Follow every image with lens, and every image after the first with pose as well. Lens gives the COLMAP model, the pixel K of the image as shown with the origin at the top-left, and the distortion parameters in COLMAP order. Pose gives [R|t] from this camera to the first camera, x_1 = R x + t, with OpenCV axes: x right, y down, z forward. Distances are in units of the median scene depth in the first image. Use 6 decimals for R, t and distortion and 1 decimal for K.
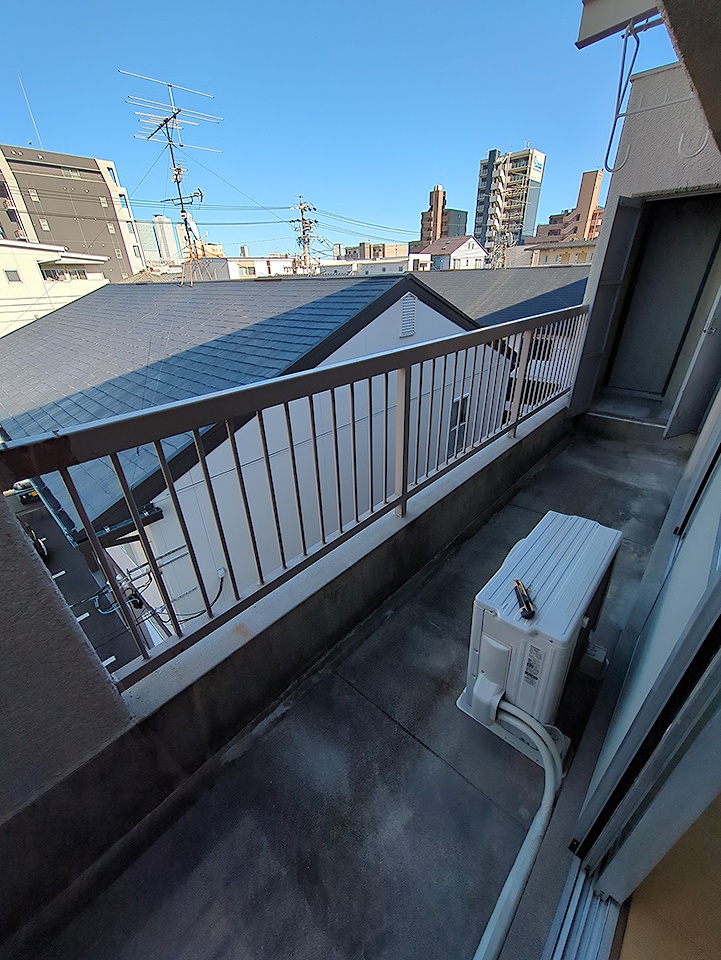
lens RADIAL K [[376.4, 0, 360.5], [0, 376.4, 480.0], [0, 0, 1]] dist [0.001173, 0.000194]
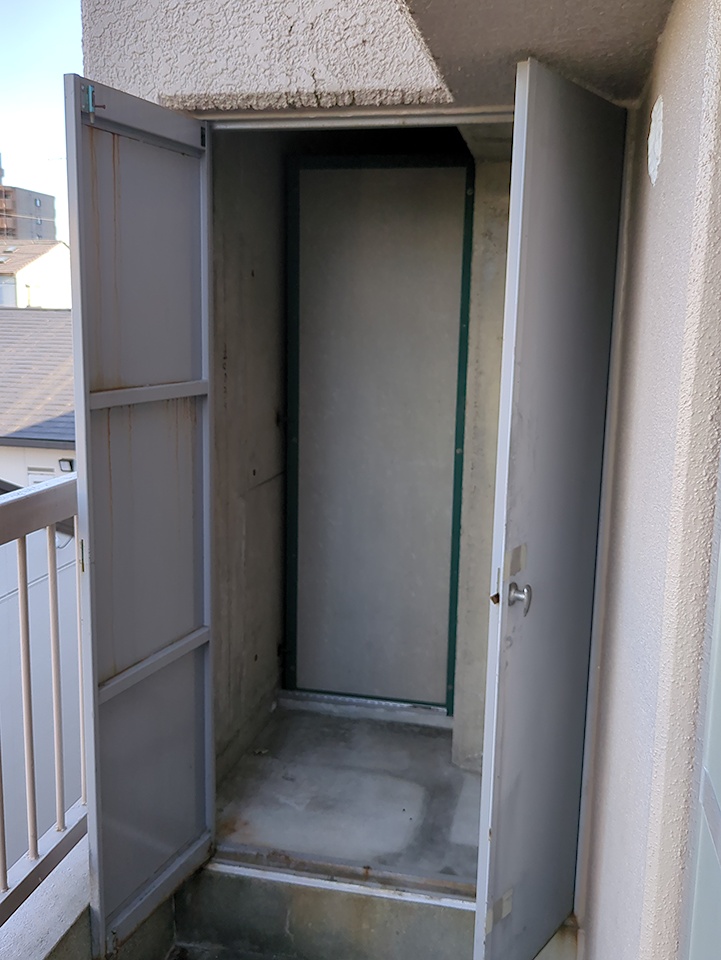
lens RADIAL K [[926.3, 0, 360.5], [0, 926.3, 480.0], [0, 0, 1]] dist [0.006320, 0.004328]
pose [[0.857252, -0.045257, 0.512904, 0.402325], [0.207499, 0.942026, -0.263687, -0.240875], [-0.471235, 0.332474, 0.816945, 0.397993]]
